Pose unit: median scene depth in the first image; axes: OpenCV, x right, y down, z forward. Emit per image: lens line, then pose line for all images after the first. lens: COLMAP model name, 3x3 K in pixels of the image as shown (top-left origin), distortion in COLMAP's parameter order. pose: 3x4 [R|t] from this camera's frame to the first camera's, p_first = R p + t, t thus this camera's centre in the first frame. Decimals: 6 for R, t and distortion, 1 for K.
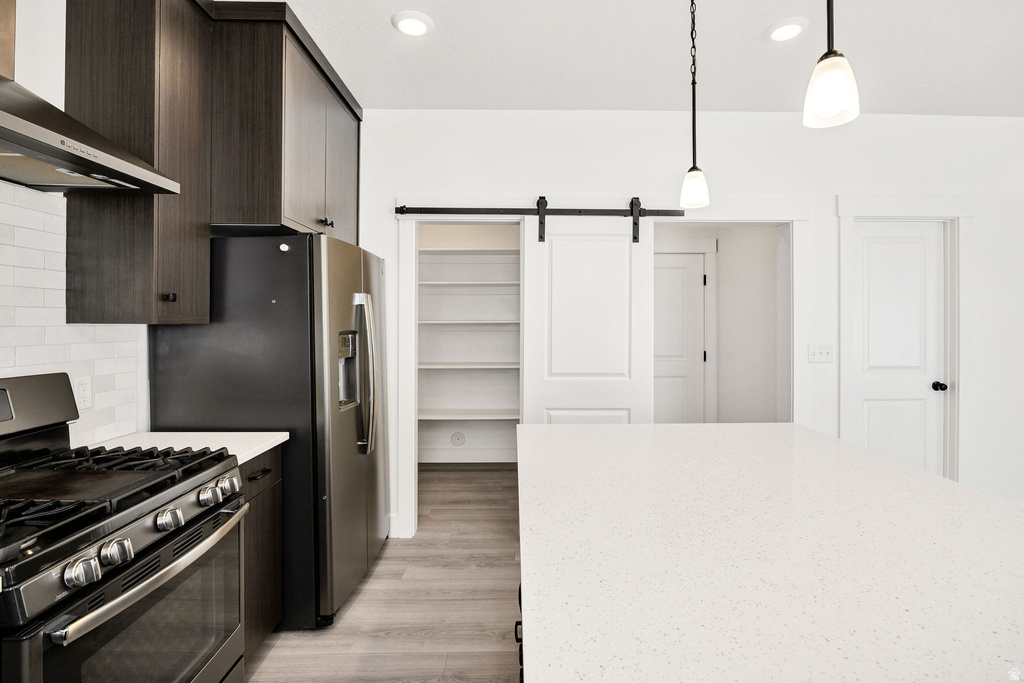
lens RADIAL K [[475.9, 0, 523.0], [0, 475.9, 315.5], [0, 0, 1]] dist [-0.002108, -0.000428]
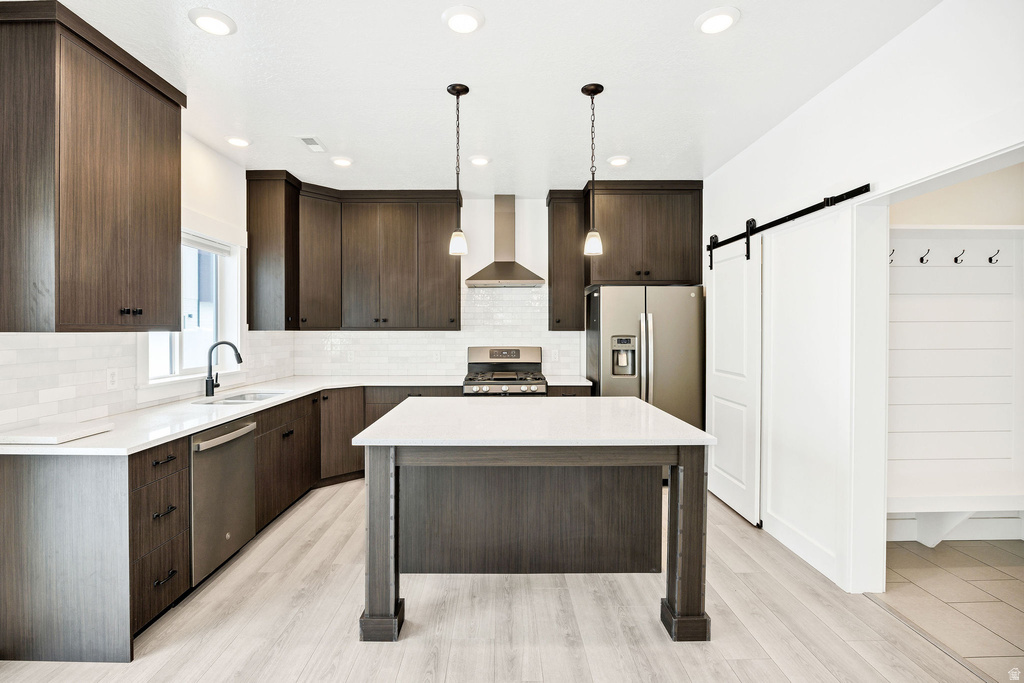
lens RADIAL K [[477.8, 0, 499.8], [0, 477.8, 332.5], [0, 0, 1]] dist [-0.009125, 0.000238]
pose [[-0.017844, 0.005716, -0.999824, 1.902860], [0.008193, 0.999951, 0.005571, 0.010426], [0.999807, -0.008092, -0.017890, 0.736738]]
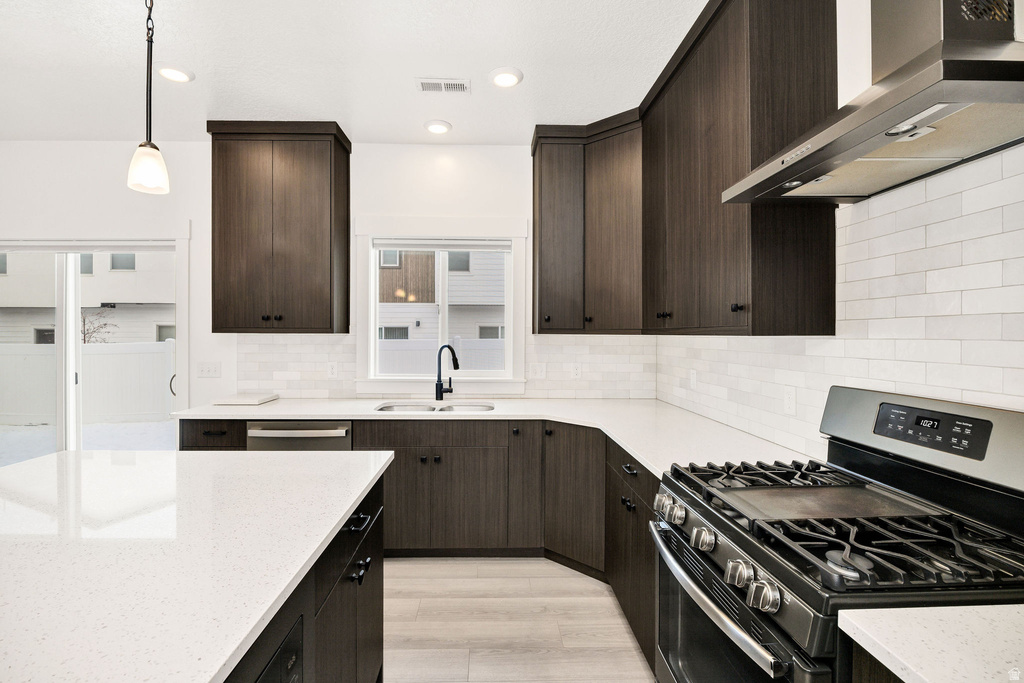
lens RADIAL K [[475.9, 0, 508.4], [0, 475.9, 337.2], [0, 0, 1]] dist [-0.002108, -0.000428]
pose [[-0.999972, -0.005024, -0.005505, -0.240570], [-0.005016, 0.999986, -0.001504, 0.020338], [0.005512, -0.001476, -0.999984, 1.413672]]
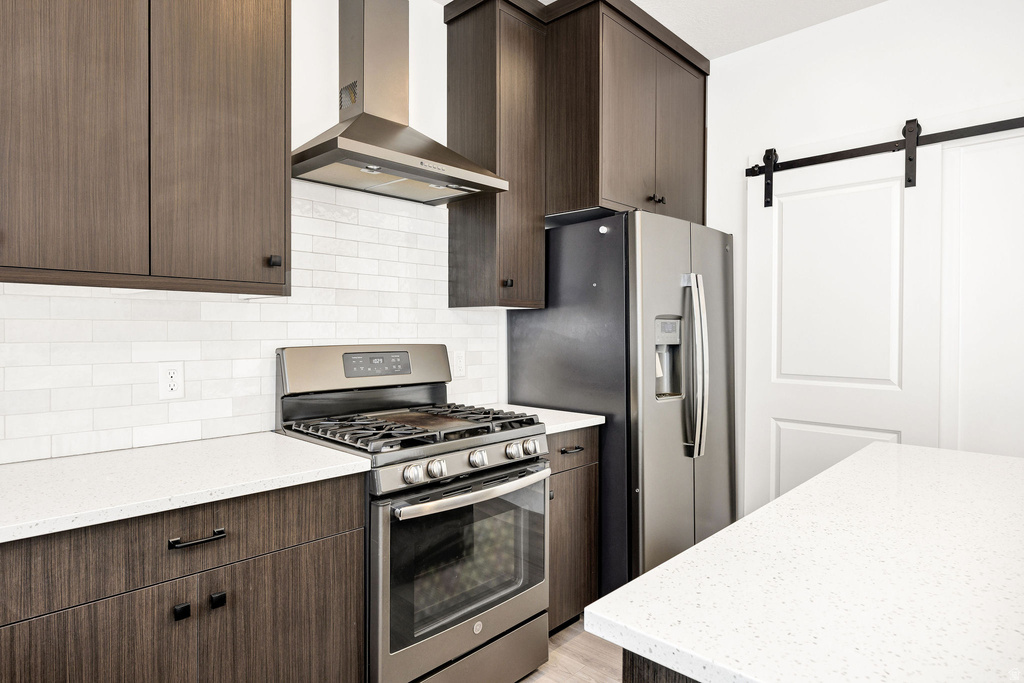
lens RADIAL K [[588.4, 0, 510.2], [0, 588.4, 333.7], [0, 0, 1]] dist [0.003196, -0.001234]
pose [[0.701606, 0.002843, -0.712559, 0.276961], [0.004698, 0.999952, 0.008615, 0.073047], [0.712549, -0.009392, 0.701559, 0.007501]]
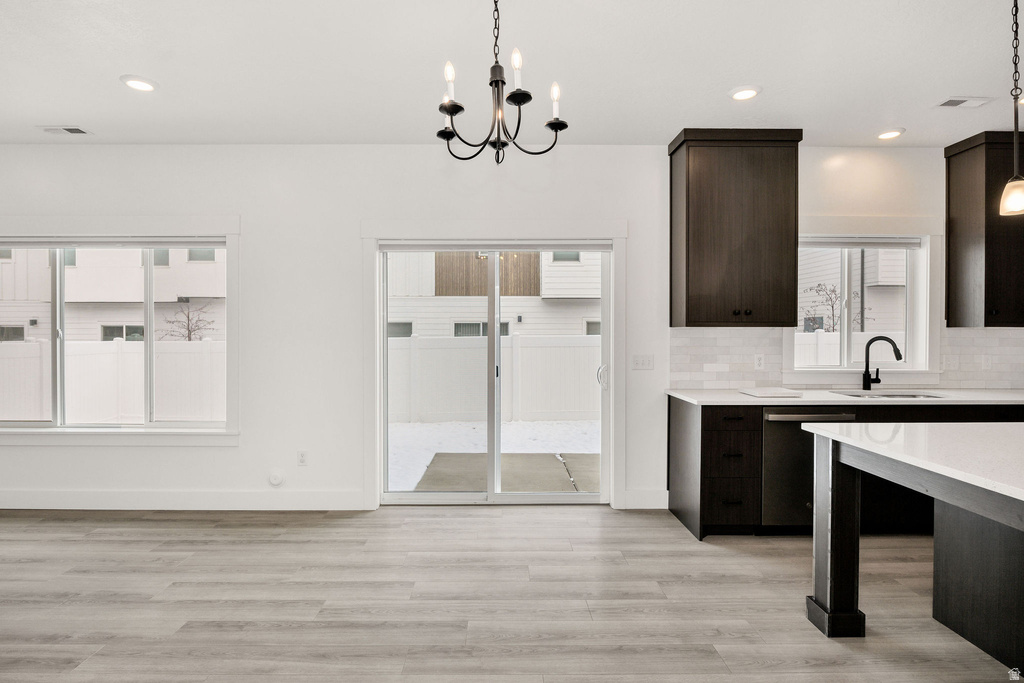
lens RADIAL K [[544.5, 0, 508.3], [0, 544.5, 338.6], [0, 0, 1]] dist [-0.004224, 0.000246]
pose [[-0.999996, -0.002120, 0.001994, 1.506173], [-0.002107, 0.999978, 0.006365, 0.041492], [-0.002007, 0.006361, -0.999978, 1.803994]]
